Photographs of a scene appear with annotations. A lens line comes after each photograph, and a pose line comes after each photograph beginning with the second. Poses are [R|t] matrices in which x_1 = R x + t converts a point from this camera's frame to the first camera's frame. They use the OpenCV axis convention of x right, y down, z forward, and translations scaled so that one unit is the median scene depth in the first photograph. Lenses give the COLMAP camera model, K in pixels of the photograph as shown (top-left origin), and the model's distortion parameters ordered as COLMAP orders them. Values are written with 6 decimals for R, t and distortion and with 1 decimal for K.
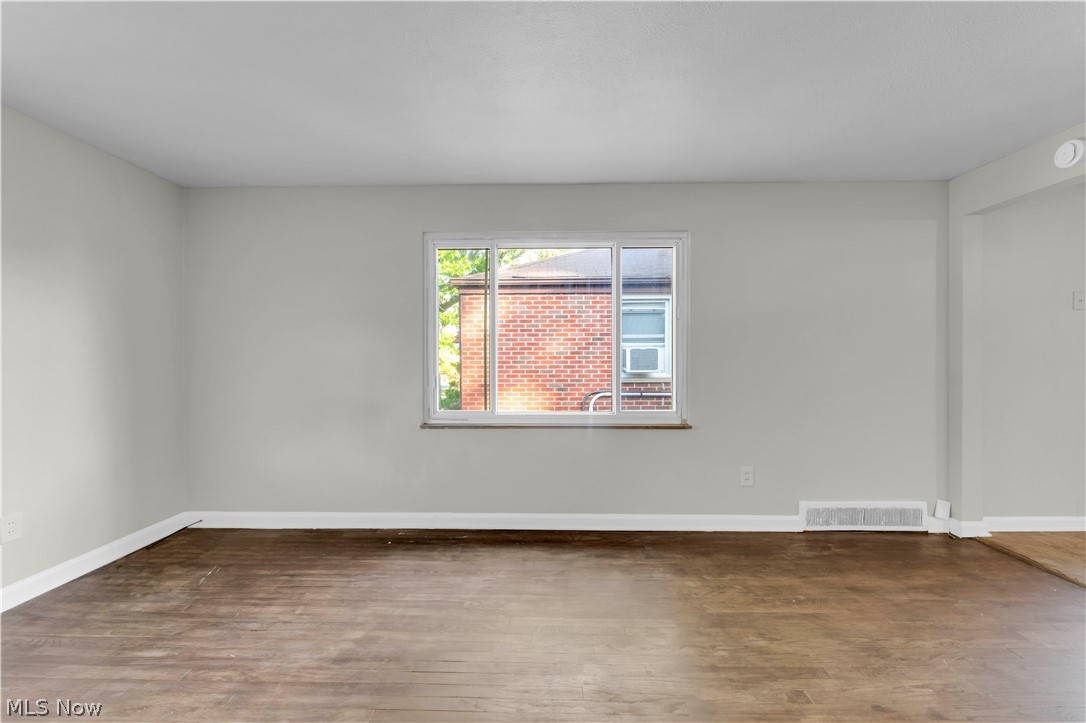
lens RADIAL K [[443.1, 0, 546.0], [0, 443.1, 356.3], [0, 0, 1]] dist [-0.001338, 0.000094]
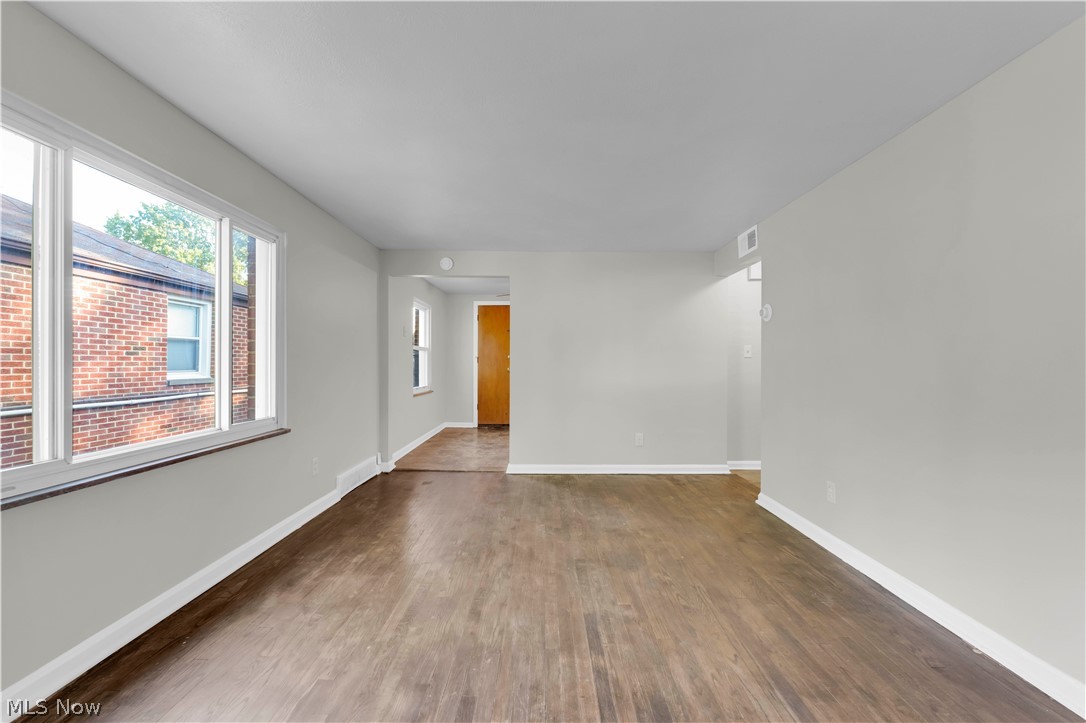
lens RADIAL K [[443.1, 0, 545.8], [0, 443.1, 362.8], [0, 0, 1]] dist [-0.001338, 0.000094]
pose [[-0.013050, -0.004576, 0.999904, -0.768984], [-0.008923, 0.999950, 0.004459, -0.001328], [-0.999875, -0.008864, -0.013091, 0.500296]]
